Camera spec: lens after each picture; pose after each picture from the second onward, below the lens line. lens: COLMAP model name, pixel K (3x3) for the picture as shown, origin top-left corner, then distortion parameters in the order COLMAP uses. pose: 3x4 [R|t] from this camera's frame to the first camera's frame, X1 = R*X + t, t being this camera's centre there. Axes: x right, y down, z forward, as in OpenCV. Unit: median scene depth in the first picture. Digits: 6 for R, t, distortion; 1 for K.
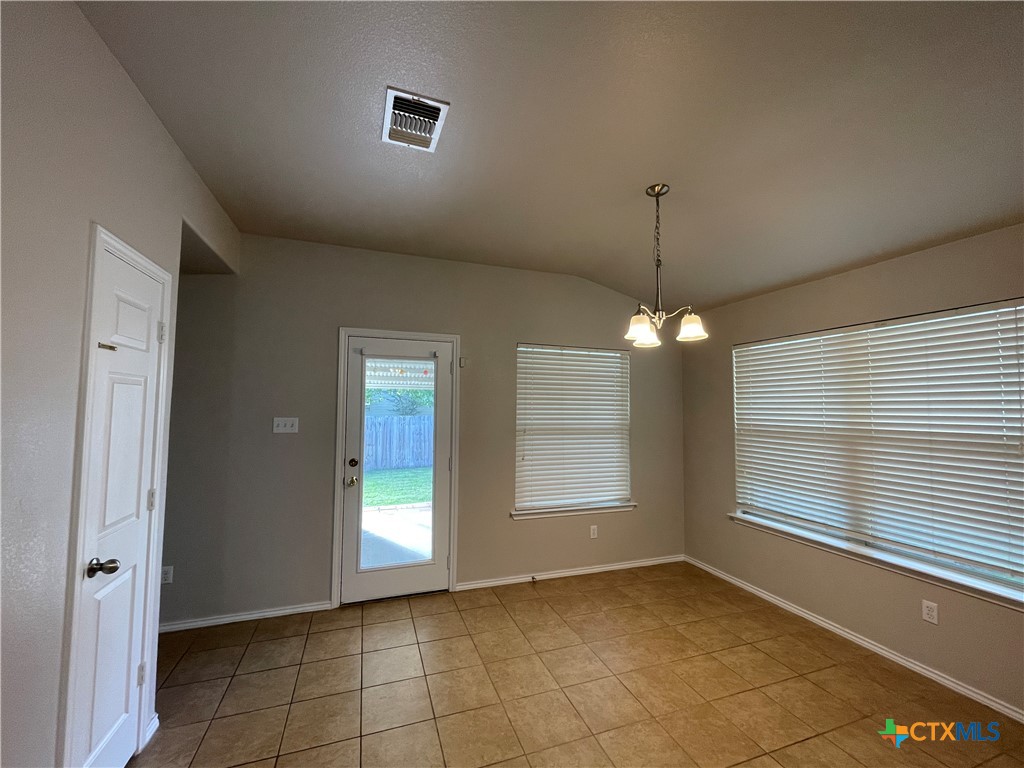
lens RADIAL K [[413.8, 0, 514.8], [0, 413.8, 384.1], [0, 0, 1]] dist [-0.003235, 0.000613]
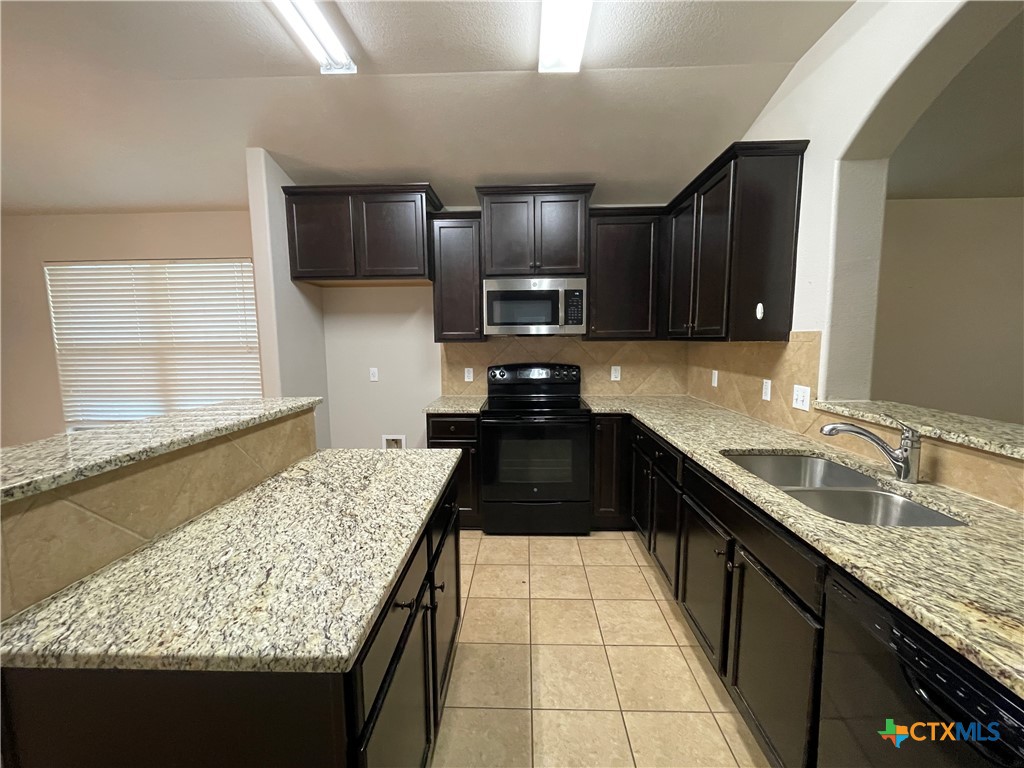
lens RADIAL K [[413.8, 0, 509.2], [0, 413.8, 382.8], [0, 0, 1]] dist [-0.003235, 0.000613]
pose [[0.367987, -0.112376, 0.923015, 0.018375], [-0.038172, 0.990007, 0.135751, 0.016349], [-0.929047, -0.085188, 0.360020, -0.467575]]
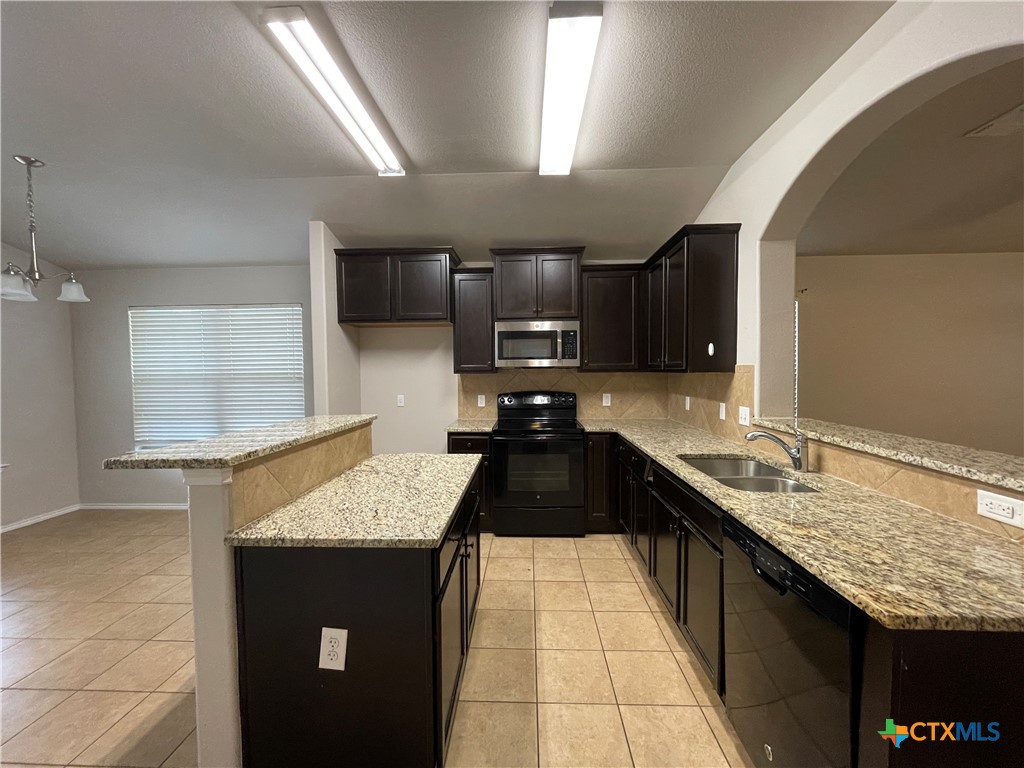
lens RADIAL K [[413.8, 0, 509.1], [0, 413.8, 384.6], [0, 0, 1]] dist [-0.003235, 0.000613]
pose [[0.376357, -0.046904, 0.925287, -0.184472], [-0.037833, 0.997107, 0.065933, 0.008736], [-0.925702, -0.059821, 0.373494, -0.536053]]
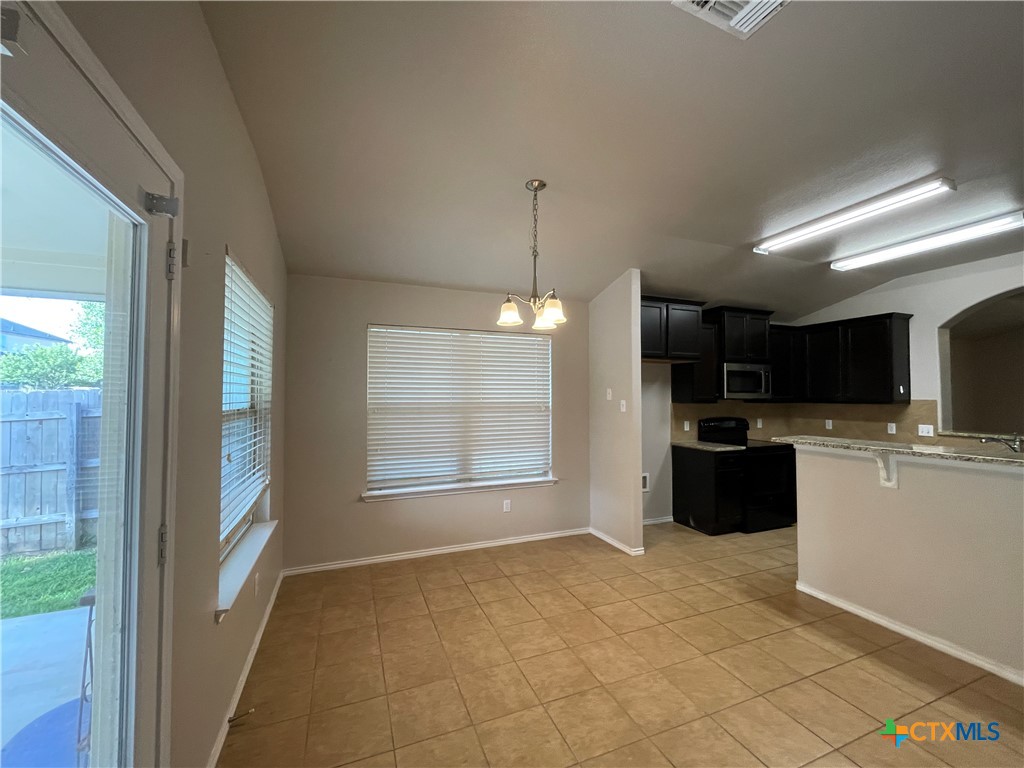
lens RADIAL K [[413.8, 0, 509.0], [0, 413.8, 381.2], [0, 0, 1]] dist [-0.003235, 0.000613]
pose [[-0.030824, 0.025543, 0.999198, -0.610675], [-0.056448, 0.998033, -0.027255, 0.066087], [-0.997930, -0.057242, -0.029322, 0.894233]]
